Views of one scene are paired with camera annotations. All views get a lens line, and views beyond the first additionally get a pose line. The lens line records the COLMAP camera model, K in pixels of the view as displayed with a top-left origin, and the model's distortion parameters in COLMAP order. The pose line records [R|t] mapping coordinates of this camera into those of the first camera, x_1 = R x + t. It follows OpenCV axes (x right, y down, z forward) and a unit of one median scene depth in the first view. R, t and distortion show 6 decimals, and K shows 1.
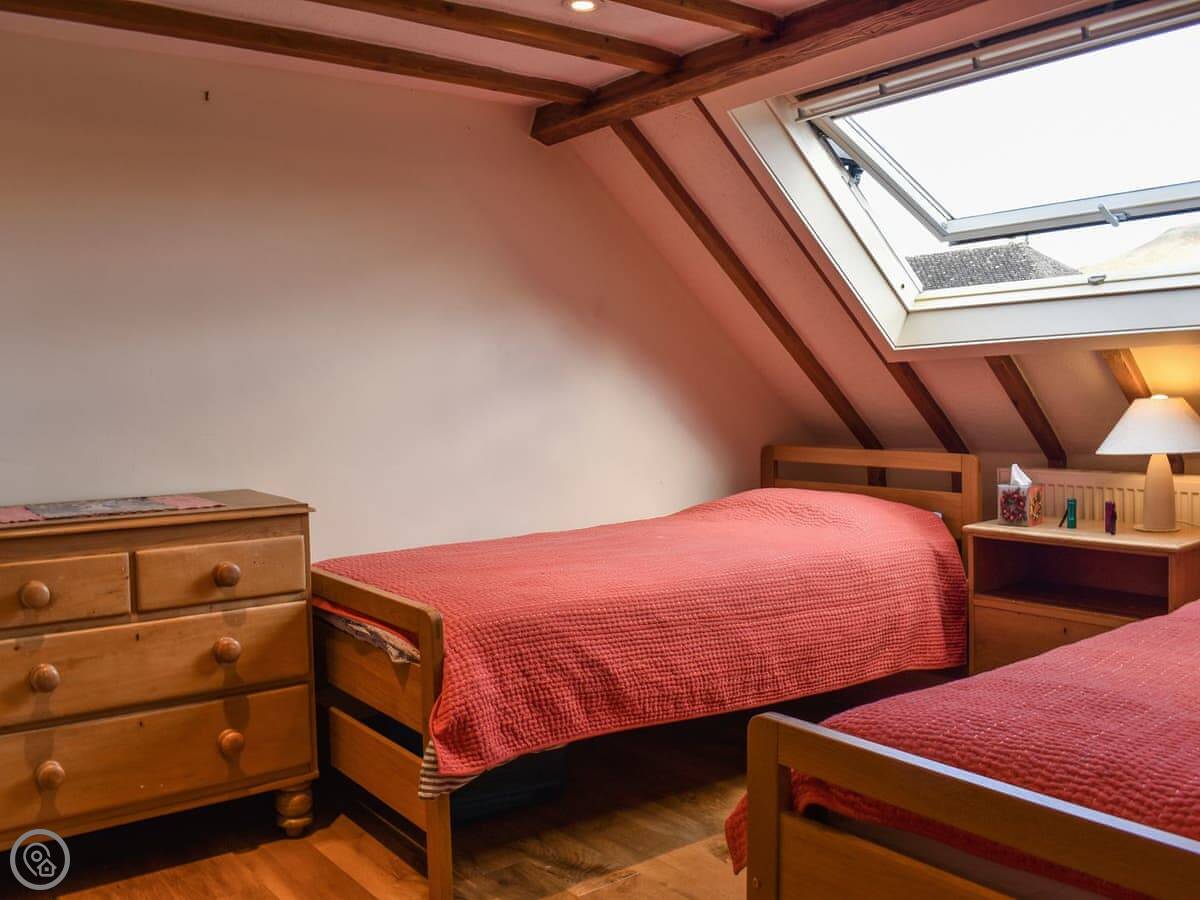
lens RADIAL K [[1039.8, 0, 602.0], [0, 1039.8, 439.9], [0, 0, 1]] dist [-0.088417, 0.008770]
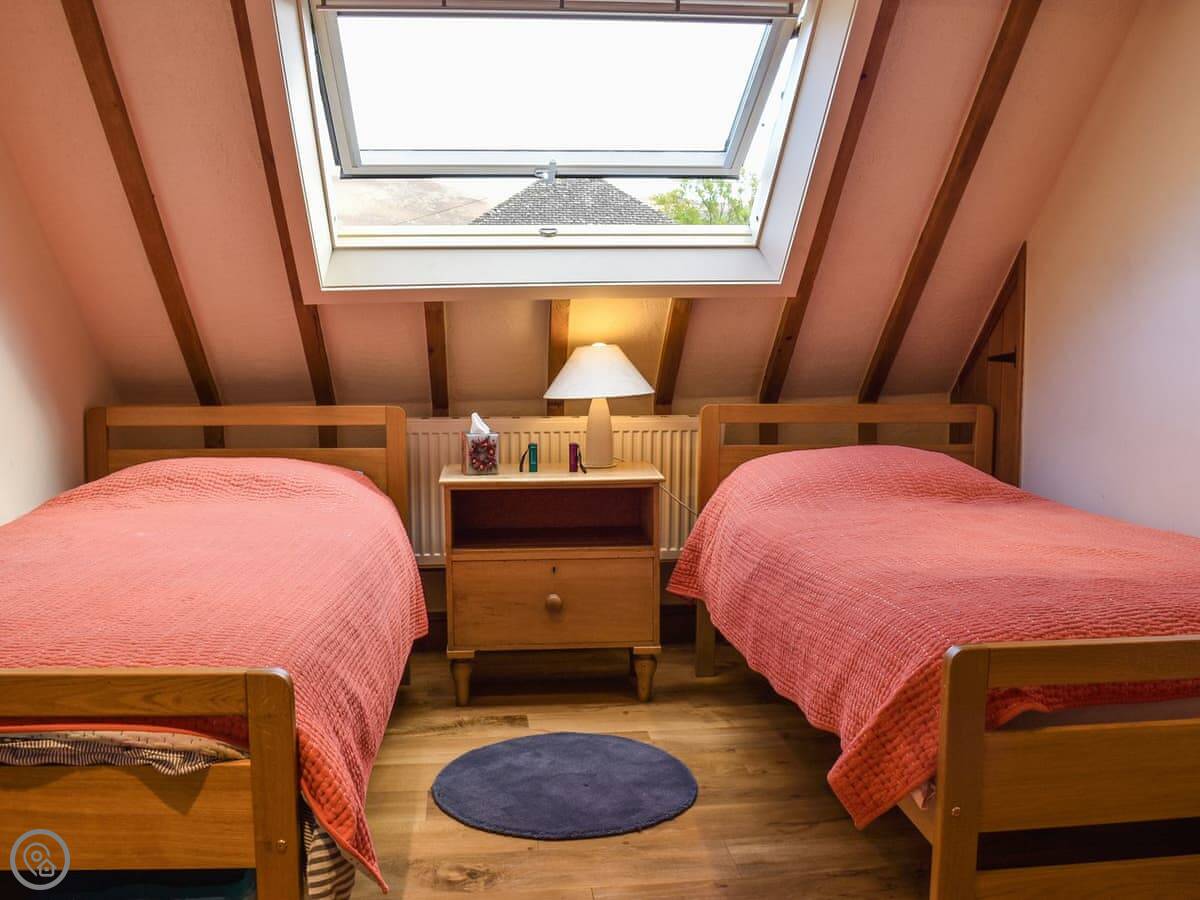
lens RADIAL K [[1135.2, 0, 600.0], [0, 1135.2, 450.0], [0, 0, 1]] dist [-0.001766, -0.234523]
pose [[0.539139, -0.075789, 0.838800, -0.463876], [0.028215, 0.997009, 0.071949, -0.016348], [-0.841744, -0.015123, 0.539665, 0.314804]]
